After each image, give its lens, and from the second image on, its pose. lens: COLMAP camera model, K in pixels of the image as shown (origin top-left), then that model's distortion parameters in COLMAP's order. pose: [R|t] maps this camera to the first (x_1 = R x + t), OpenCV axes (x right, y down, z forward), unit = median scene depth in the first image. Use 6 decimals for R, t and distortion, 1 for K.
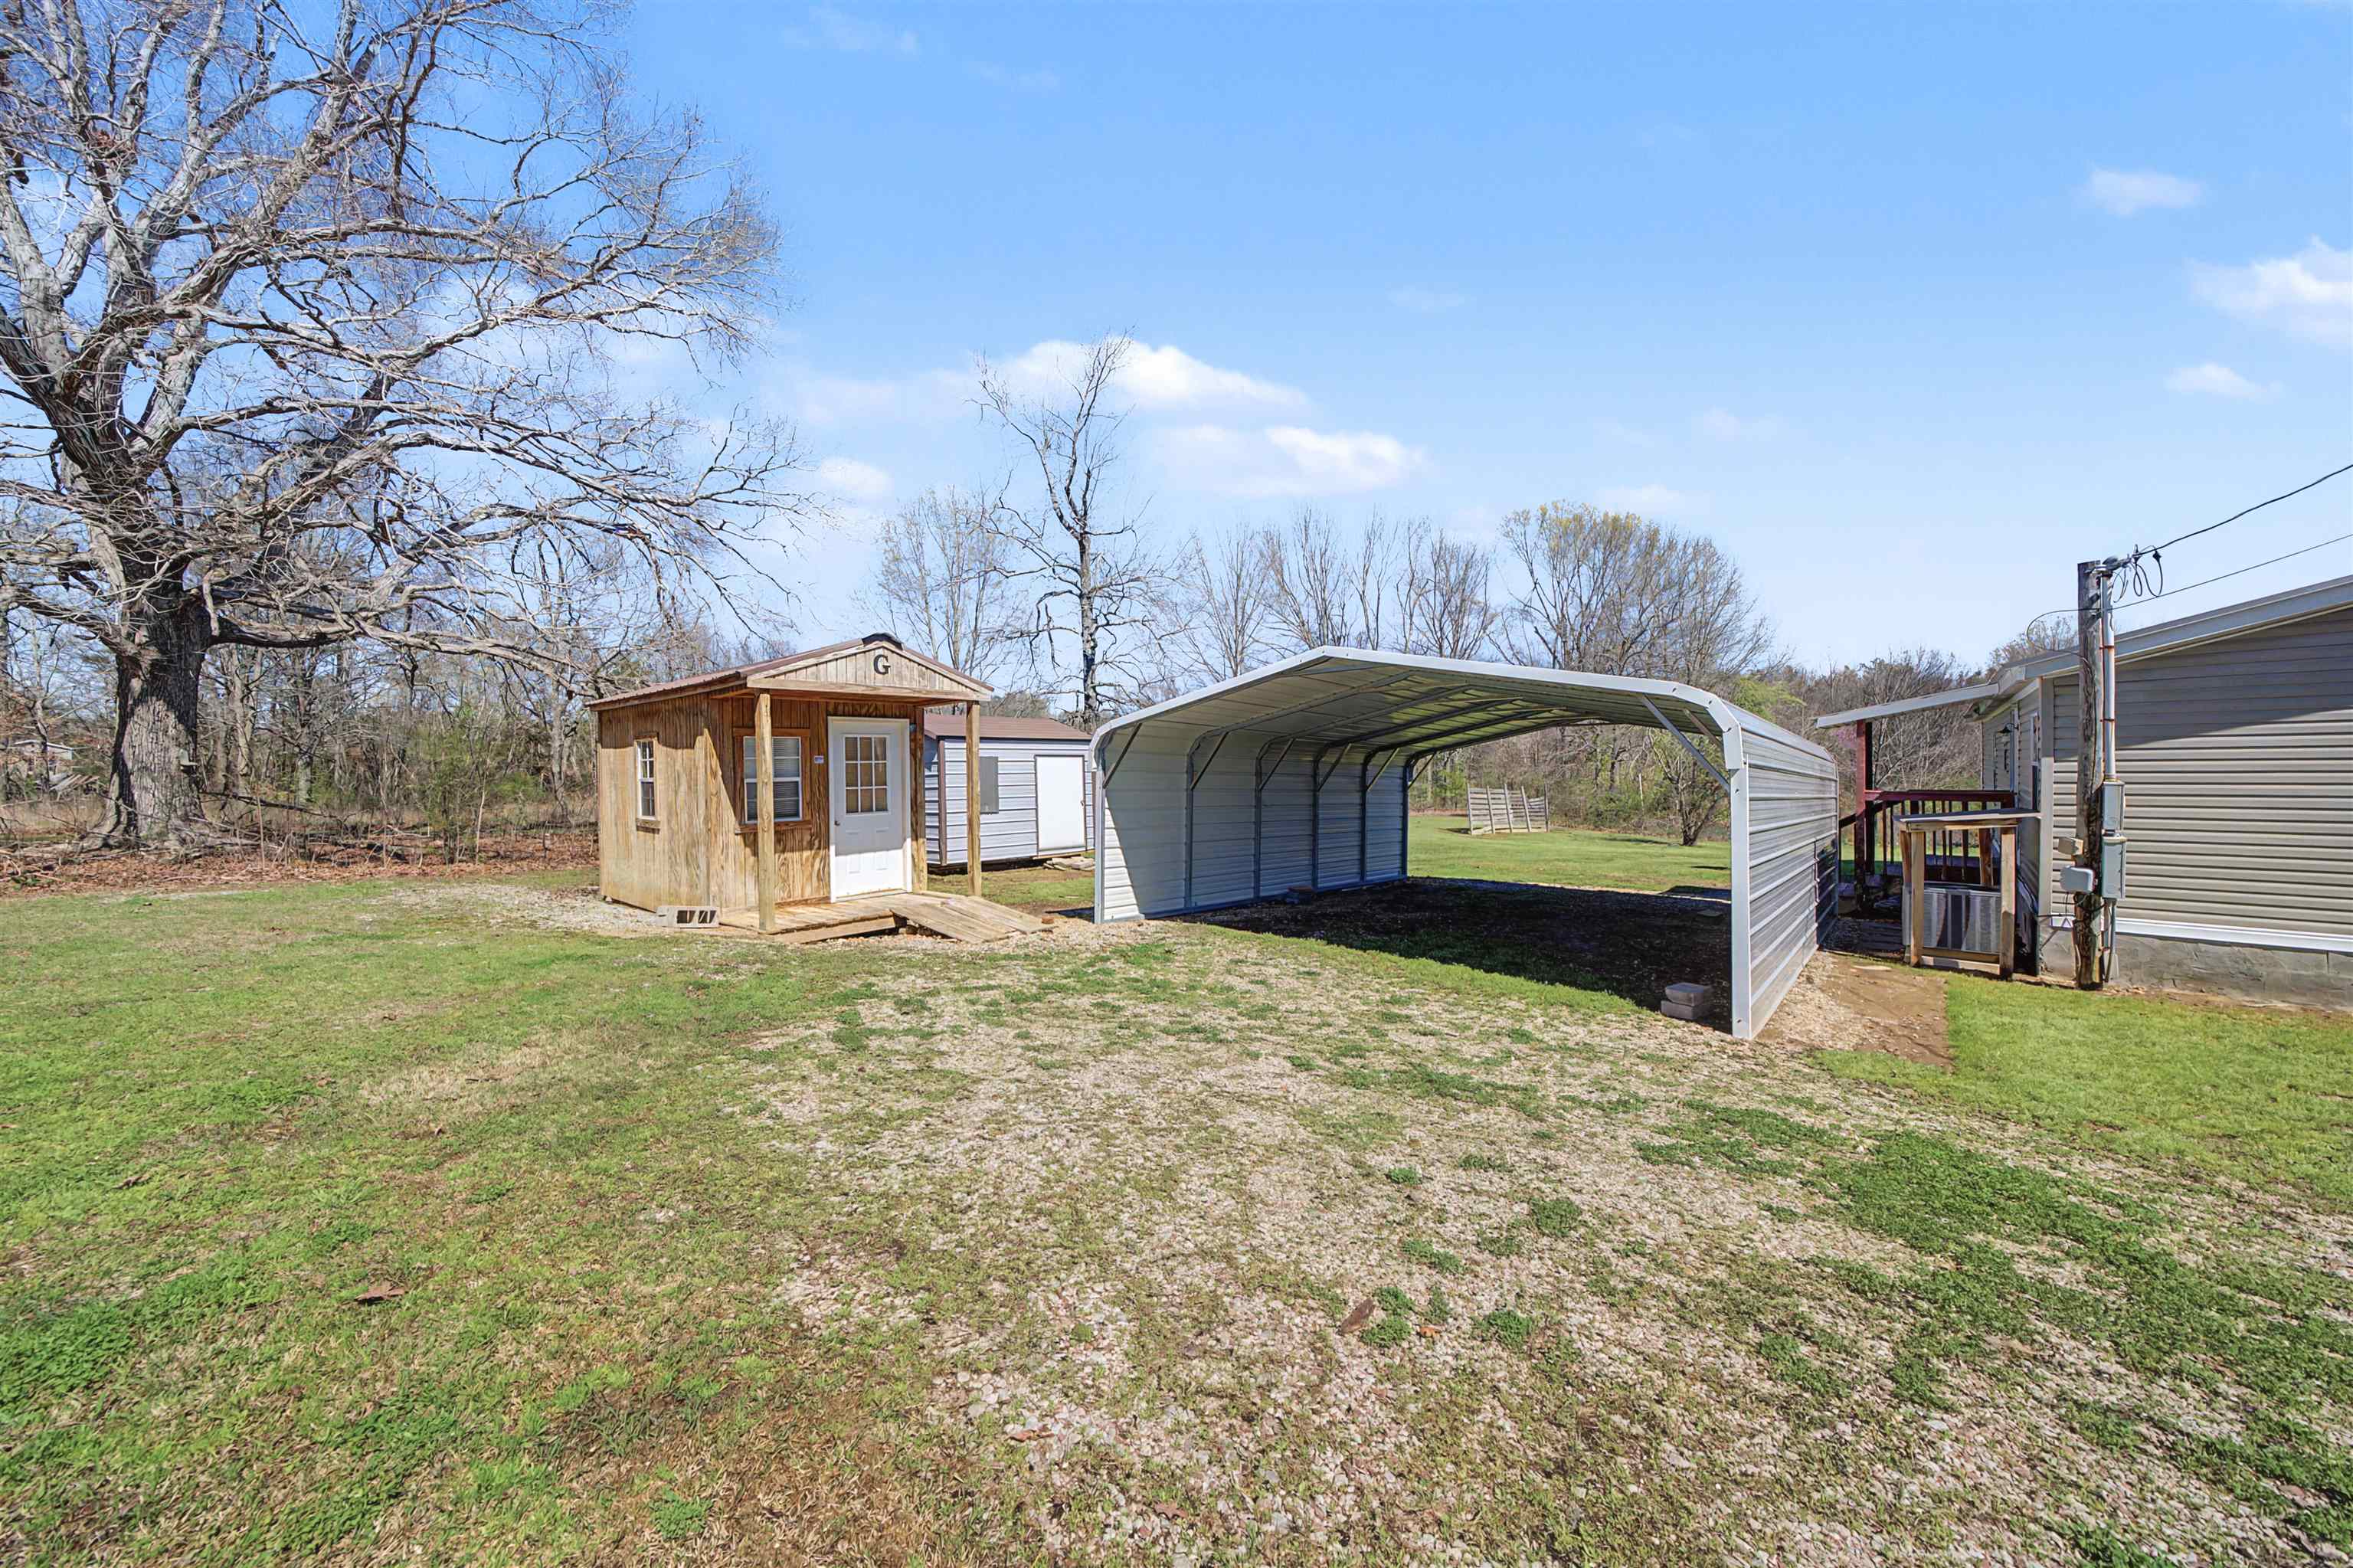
lens RADIAL K [[855.6, 0, 1170.3], [0, 855.6, 756.0], [0, 0, 1]] dist [-0.000628, -0.000078]
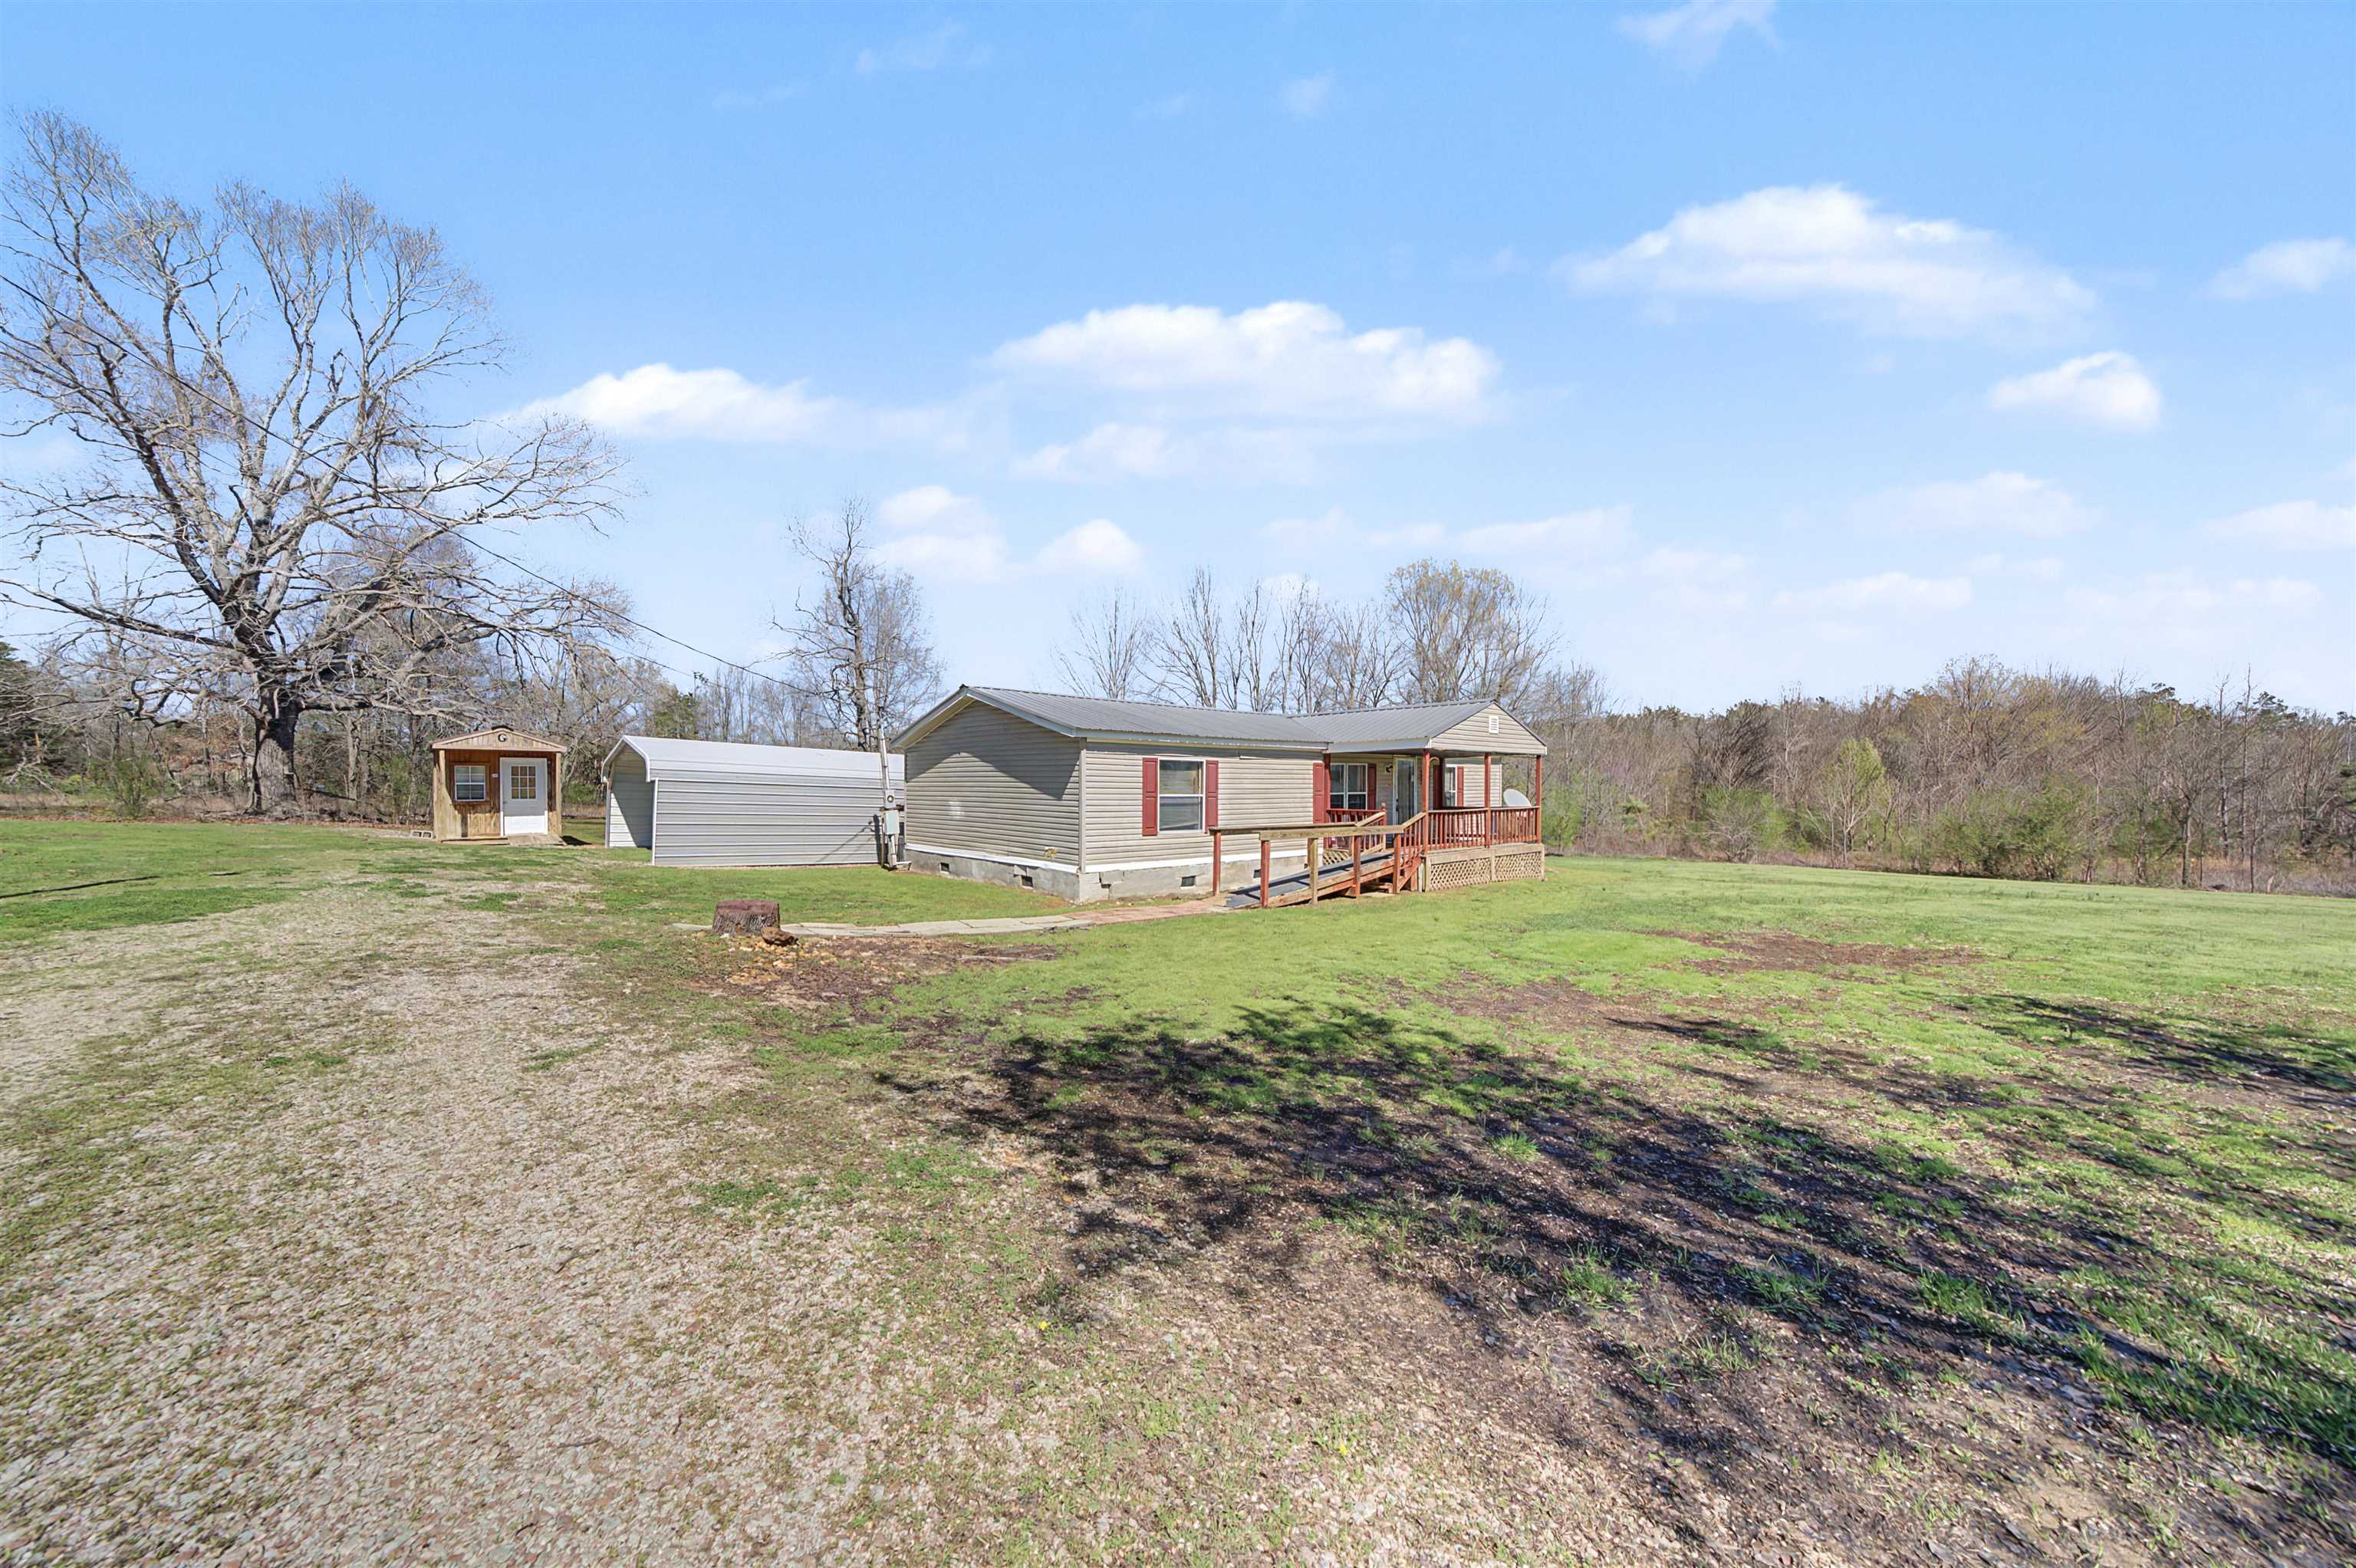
lens RADIAL K [[856.5, 0, 1171.8], [0, 856.5, 756.0], [0, 0, 1]] dist [-0.000628, -0.000078]
pose [[0.992990, 0.002417, -0.118171, 0.579667], [-0.002885, 0.999989, -0.003785, -0.015941], [0.118160, 0.004099, 0.992986, -0.373170]]
